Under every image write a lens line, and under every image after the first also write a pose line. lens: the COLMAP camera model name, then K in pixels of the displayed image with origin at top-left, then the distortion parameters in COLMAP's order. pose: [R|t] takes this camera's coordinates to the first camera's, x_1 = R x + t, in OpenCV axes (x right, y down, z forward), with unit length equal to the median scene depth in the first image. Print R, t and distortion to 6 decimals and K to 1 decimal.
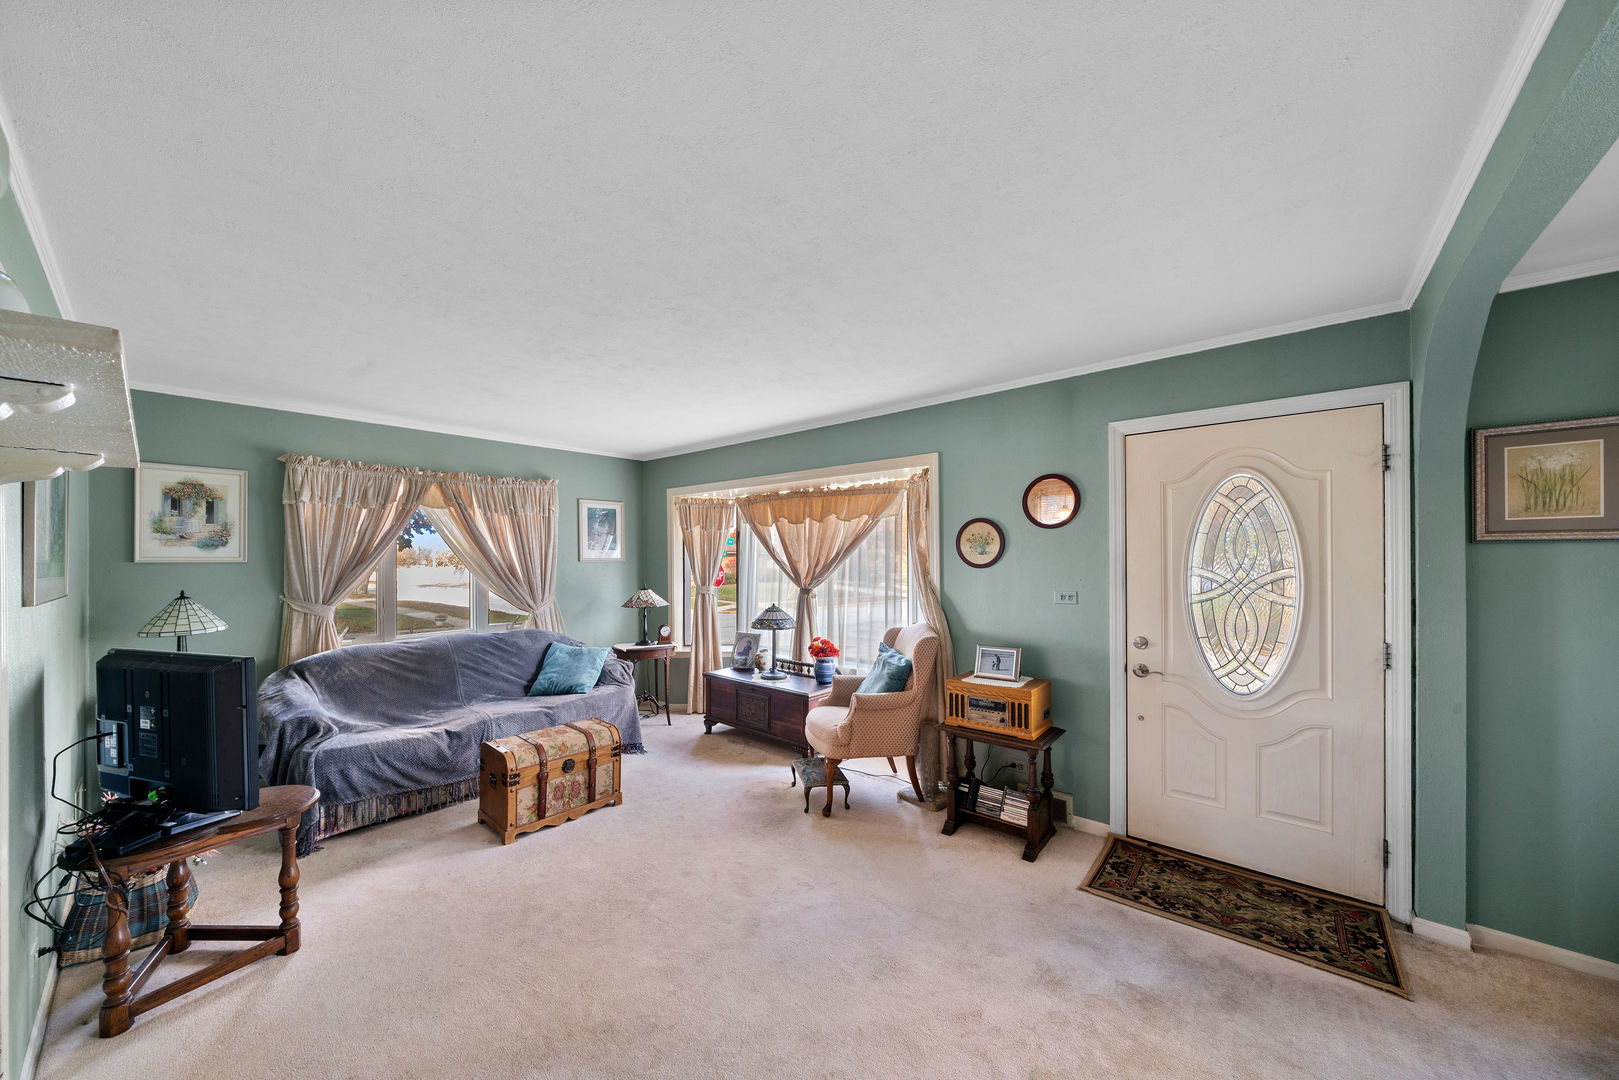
lens RADIAL K [[561.8, 0, 805.7], [0, 561.8, 541.8], [0, 0, 1]] dist [-0.001954, -0.000100]
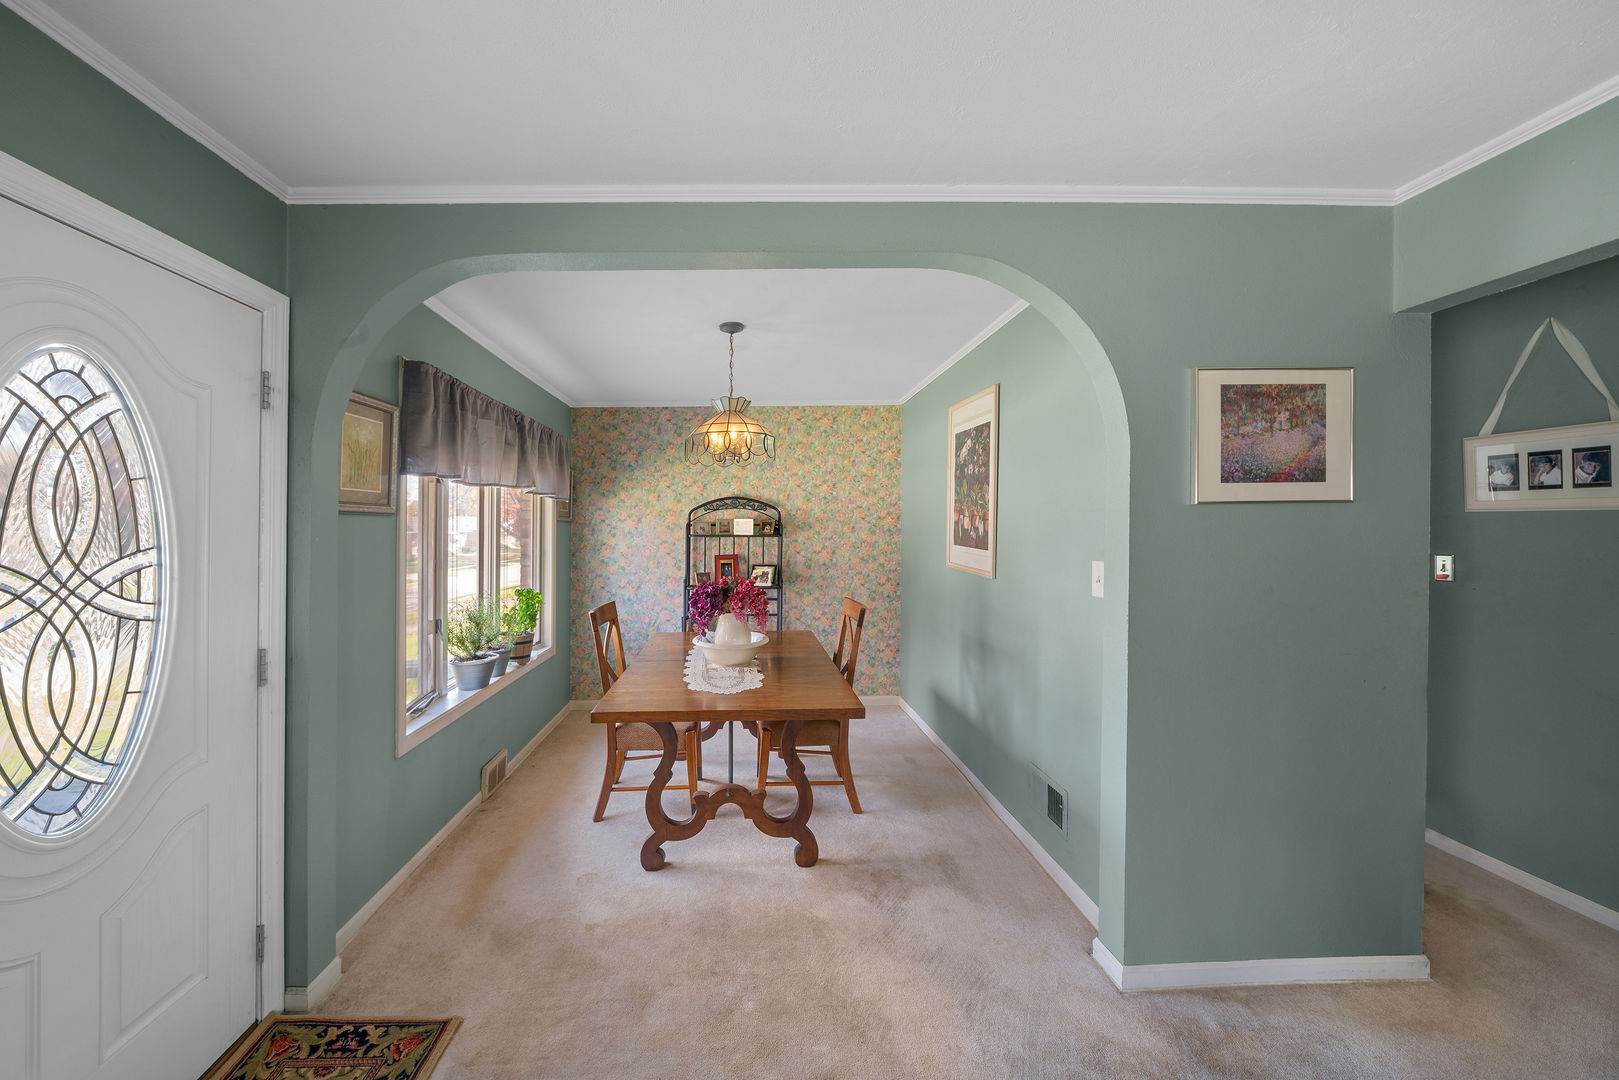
lens RADIAL K [[561.8, 0, 806.3], [0, 561.8, 538.9], [0, 0, 1]] dist [-0.001954, -0.000100]
pose [[-0.710738, -0.007482, 0.703417, 0.018873], [-0.013342, 0.999907, -0.002846, 0.014584], [-0.703331, -0.011408, -0.710771, 0.457859]]
